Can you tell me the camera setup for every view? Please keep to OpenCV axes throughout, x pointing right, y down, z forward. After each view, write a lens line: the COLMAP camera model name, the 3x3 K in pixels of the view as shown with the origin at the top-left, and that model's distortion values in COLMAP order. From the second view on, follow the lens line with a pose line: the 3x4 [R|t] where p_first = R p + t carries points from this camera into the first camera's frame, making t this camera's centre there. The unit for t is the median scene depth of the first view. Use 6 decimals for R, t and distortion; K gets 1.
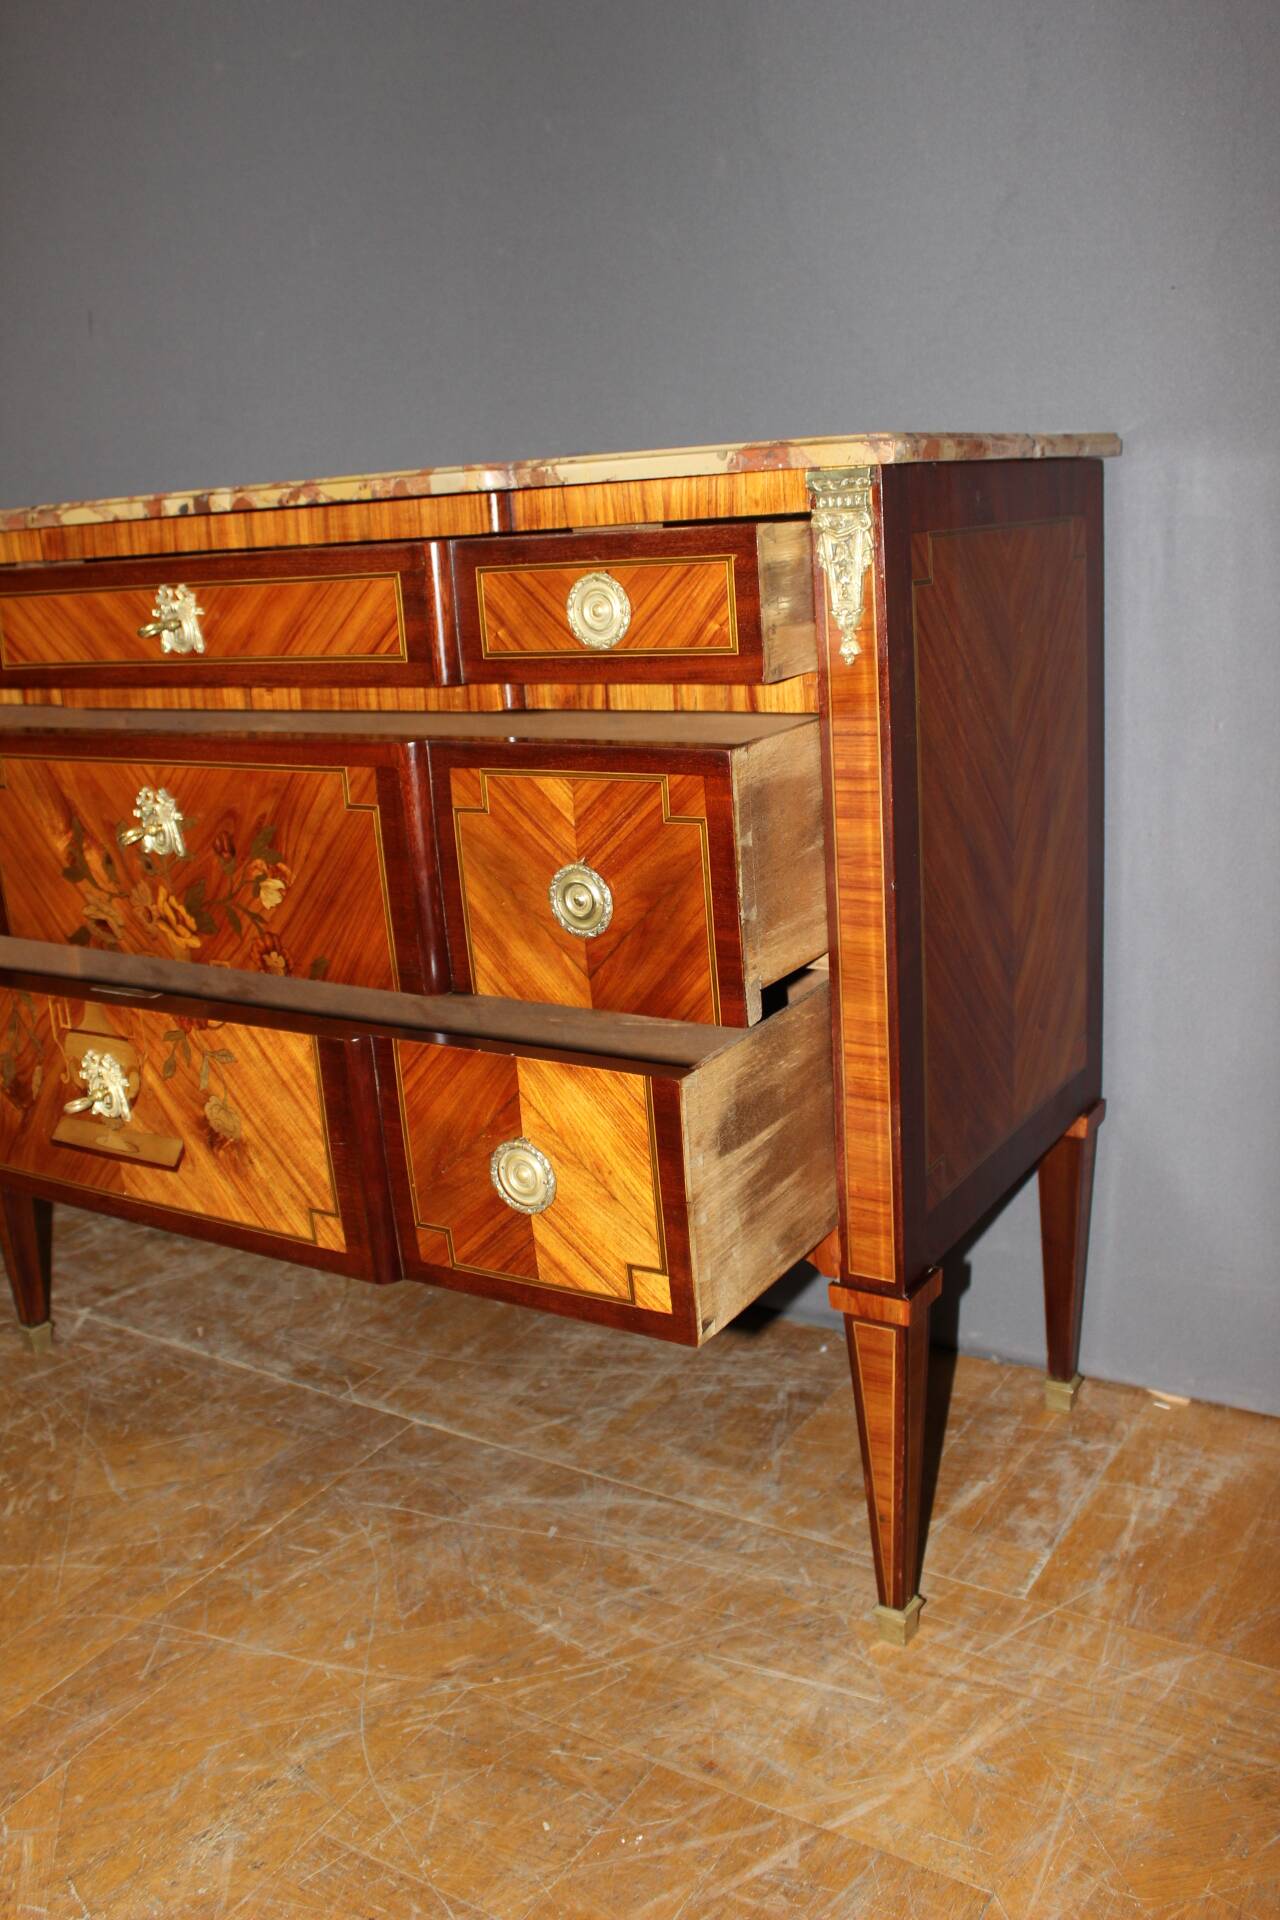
lens RADIAL K [[1673.8, 0, 644.6], [0, 1673.8, 959.3], [0, 0, 1]] dist [-0.159701, 0.140599]
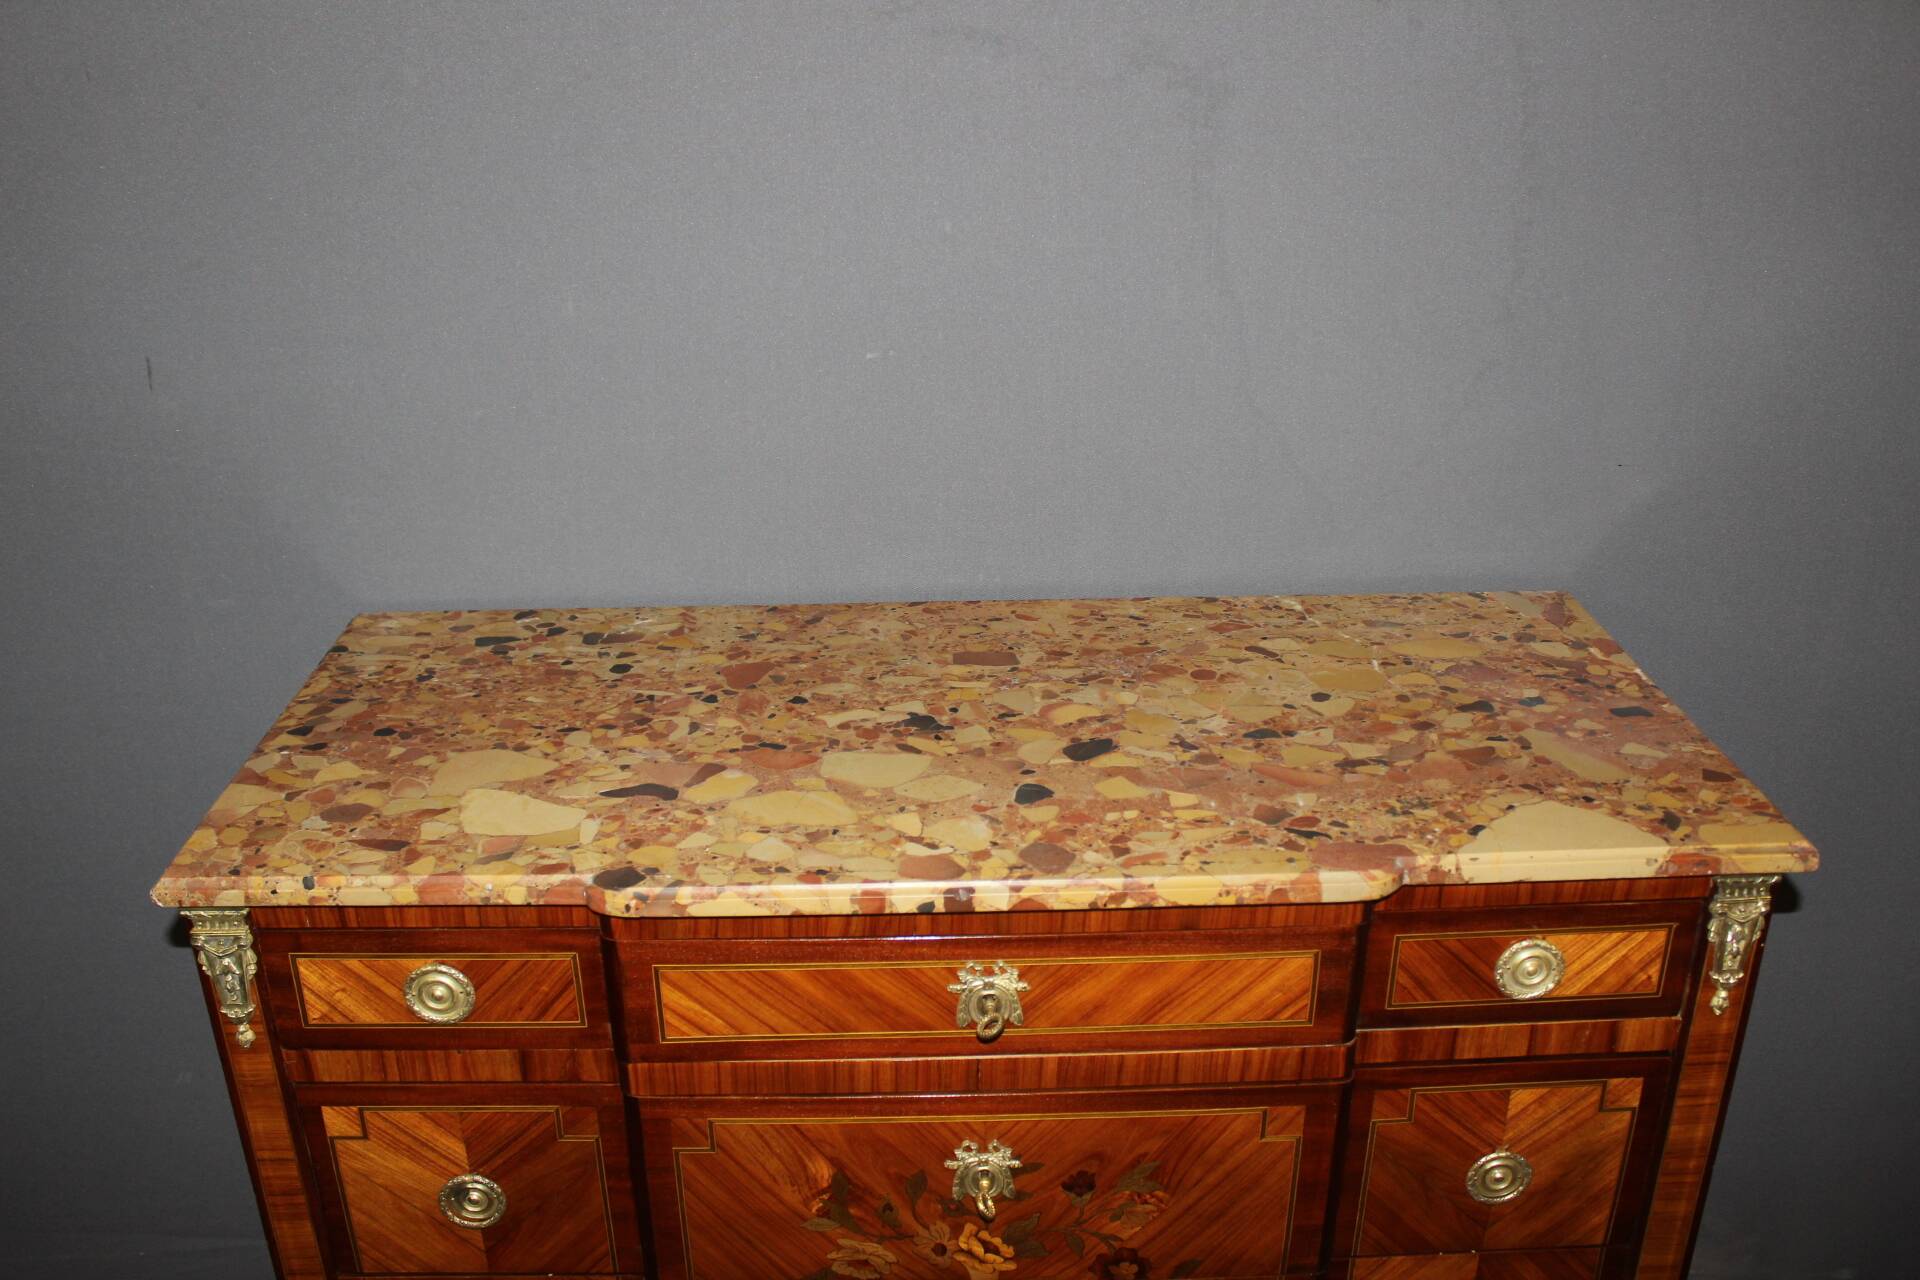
lens RADIAL K [[1673.8, 0, 942.3], [0, 1673.8, 640.7], [0, 0, 1]] dist [-0.159701, 0.140599]
pose [[0.832665, -0.172348, 0.526275, -0.595826], [0.108687, 0.982715, 0.149863, -0.457945], [-0.543007, -0.067586, 0.837004, 0.282618]]
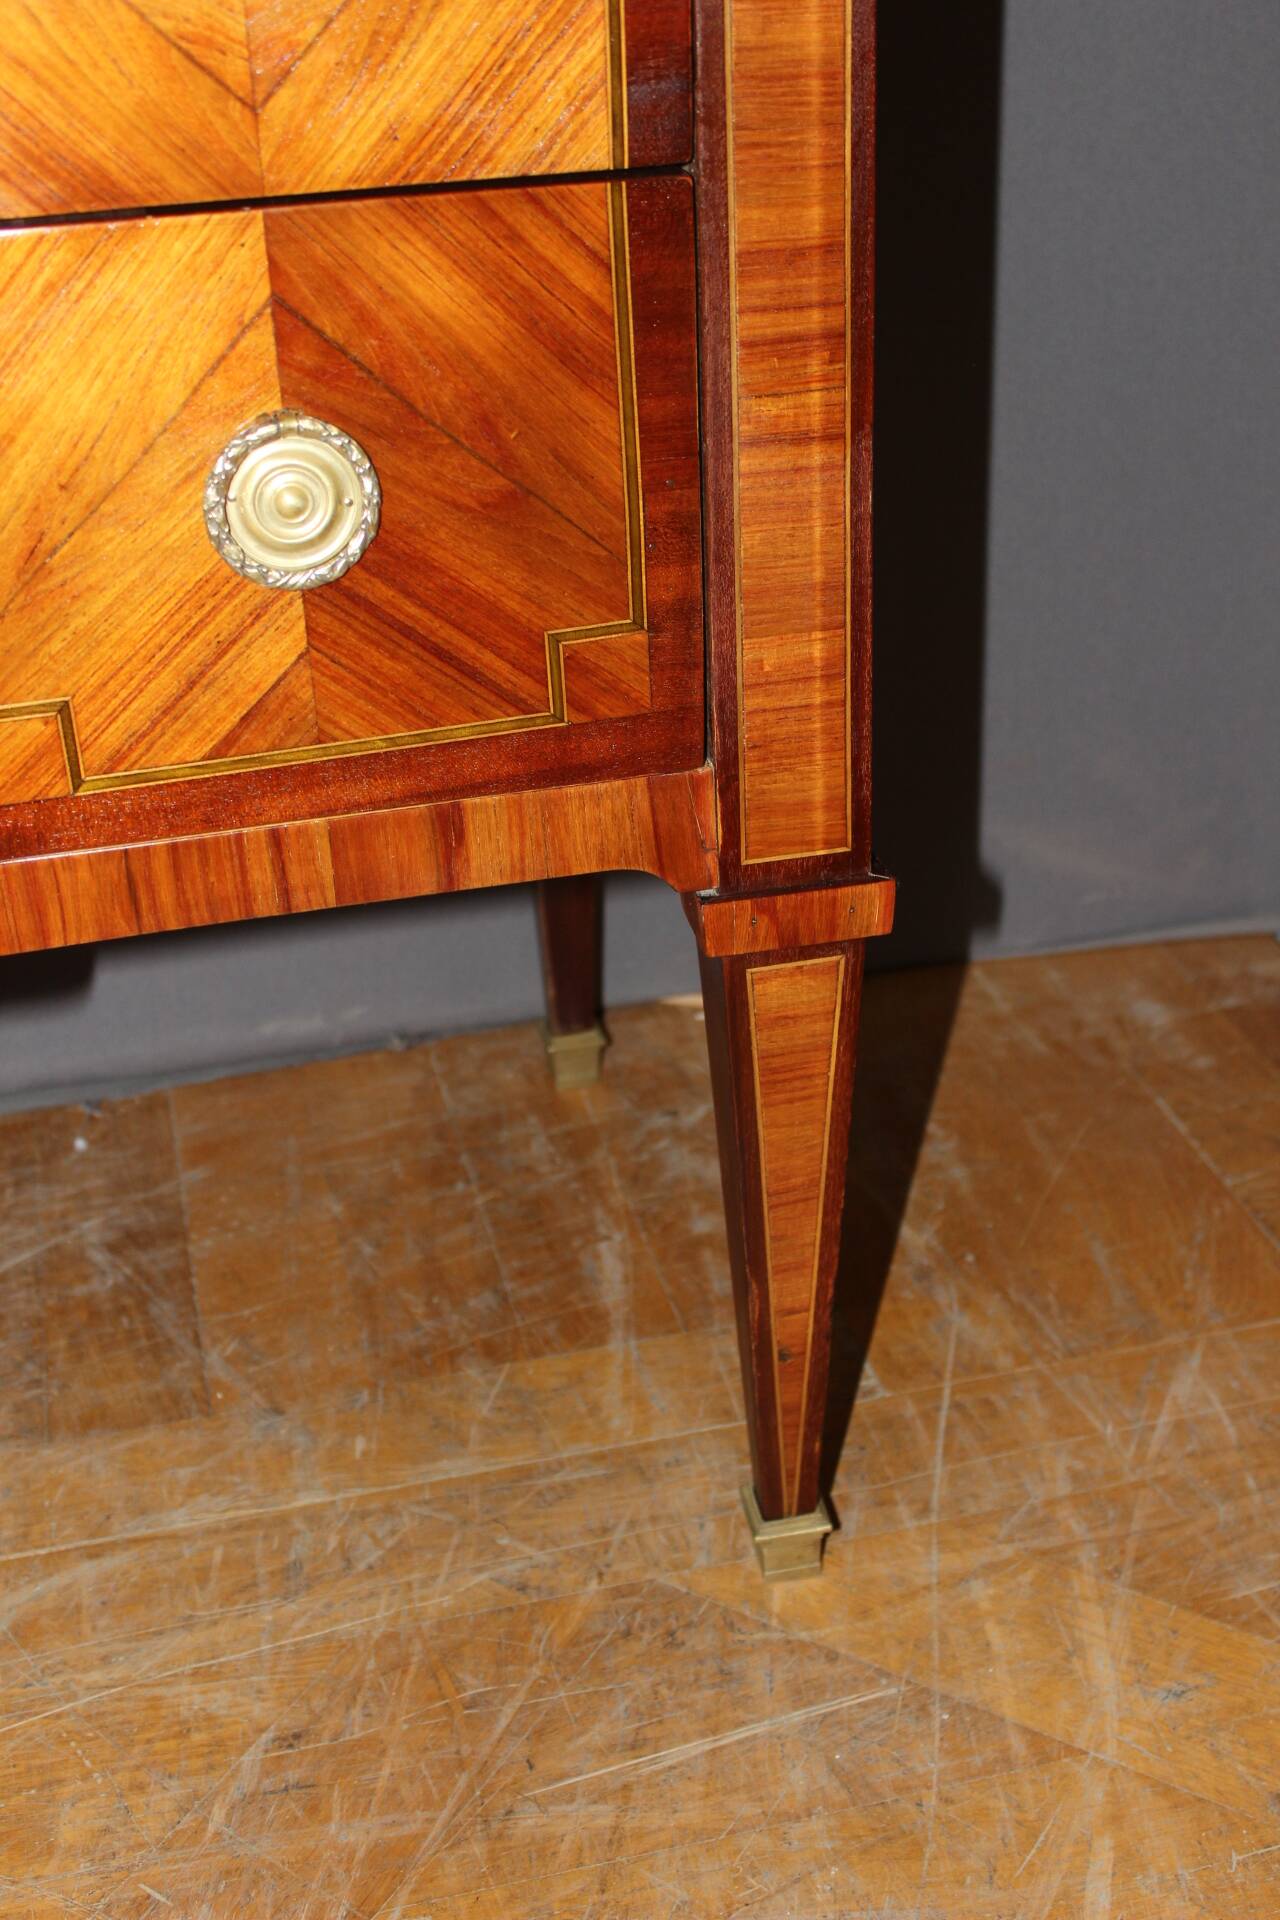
lens RADIAL K [[2358.6, 0, 644.1], [0, 2358.6, 963.0], [0, 0, 1]] dist [-0.078742, 0.053654]
pose [[0.695827, -0.312061, 0.646872, -0.248002], [0.179499, 0.947651, 0.264079, 0.034160], [-0.695417, -0.067640, 0.715416, 0.452033]]
